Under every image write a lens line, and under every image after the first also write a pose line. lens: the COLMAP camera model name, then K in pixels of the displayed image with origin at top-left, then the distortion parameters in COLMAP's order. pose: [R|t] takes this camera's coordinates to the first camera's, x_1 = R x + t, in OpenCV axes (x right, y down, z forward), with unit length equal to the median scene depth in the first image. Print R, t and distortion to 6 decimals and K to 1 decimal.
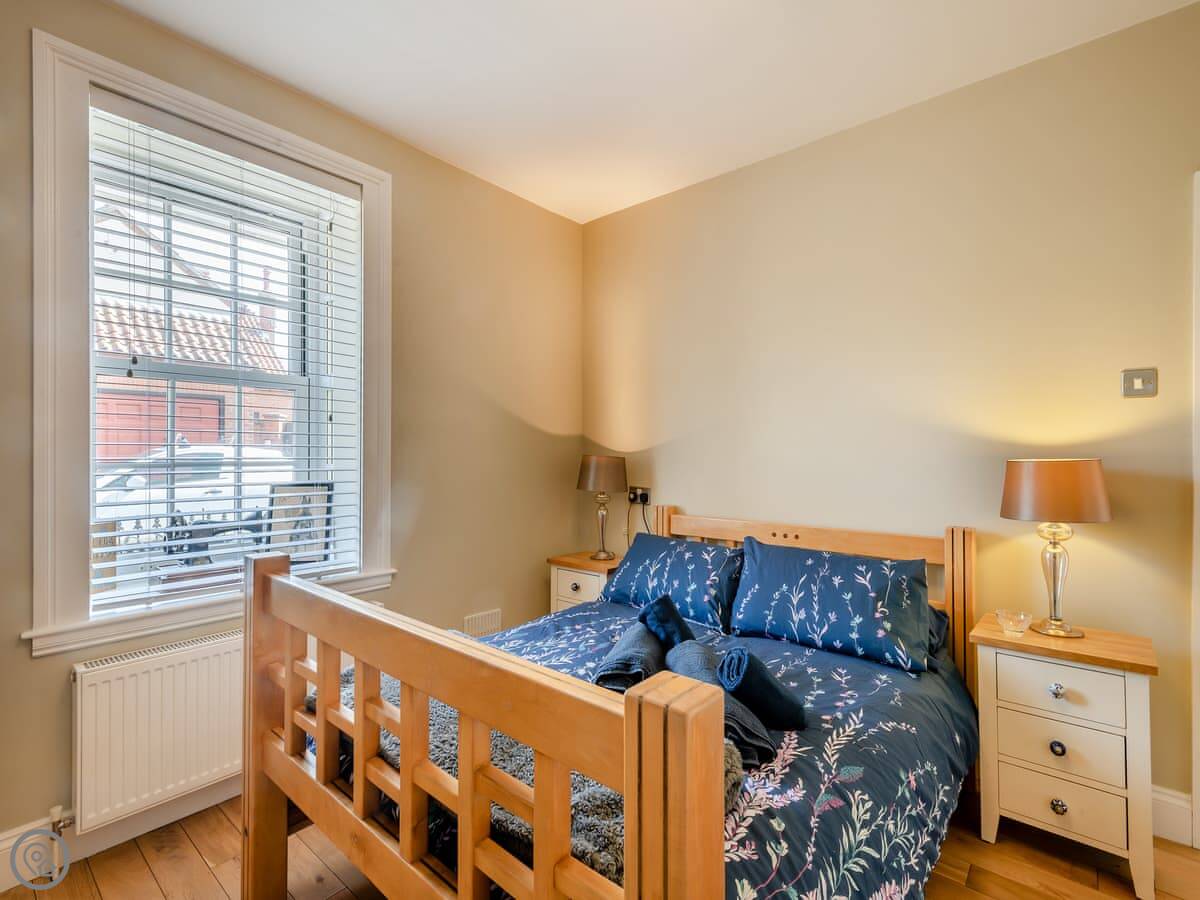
lens RADIAL K [[560.4, 0, 595.5], [0, 560.4, 452.2], [0, 0, 1]] dist [0.014269, -0.000466]
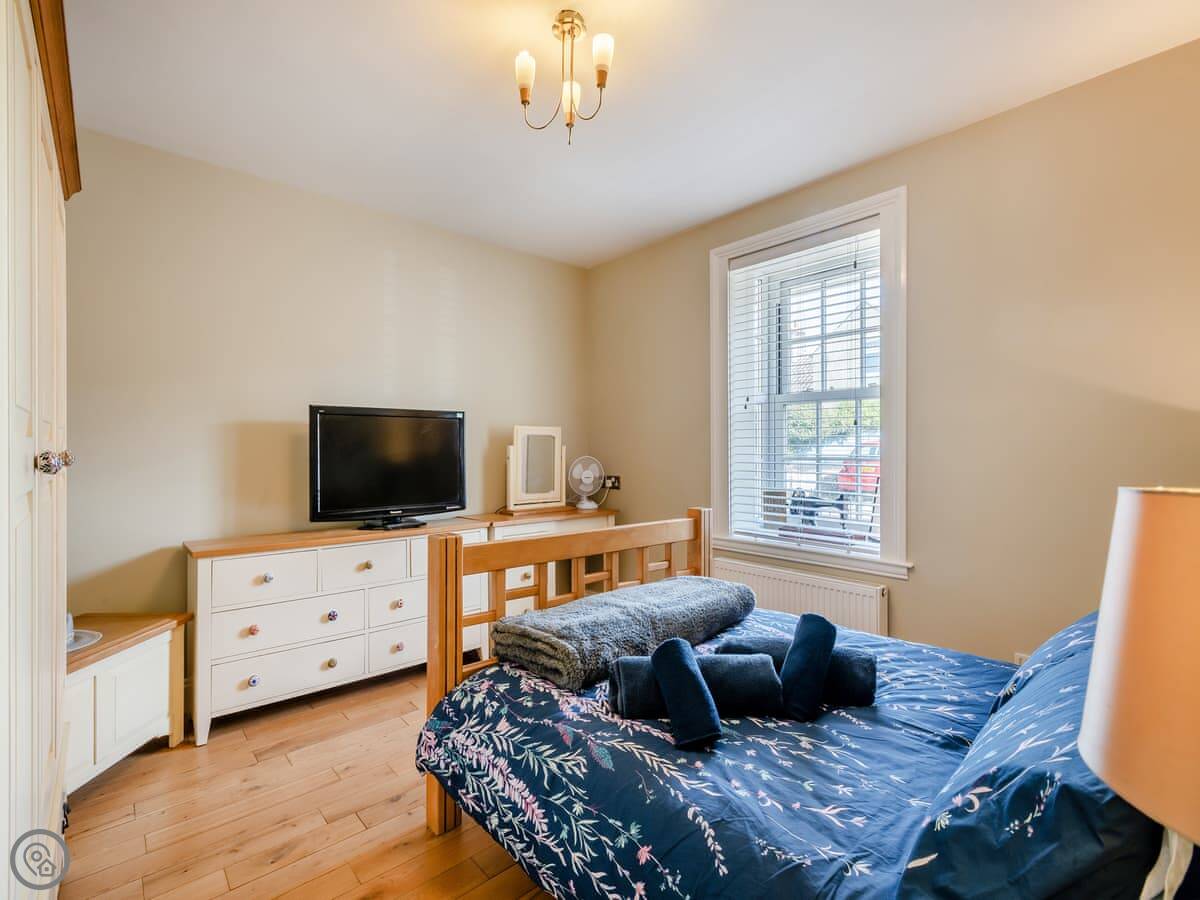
lens RADIAL K [[560.4, 0, 595.9], [0, 560.4, 448.8], [0, 0, 1]] dist [0.014269, -0.000466]
pose [[-0.136708, 0.000678, -0.990611, 1.072350], [0.002209, 0.999997, 0.000379, -0.006480], [0.990609, -0.002137, -0.136710, 0.810708]]
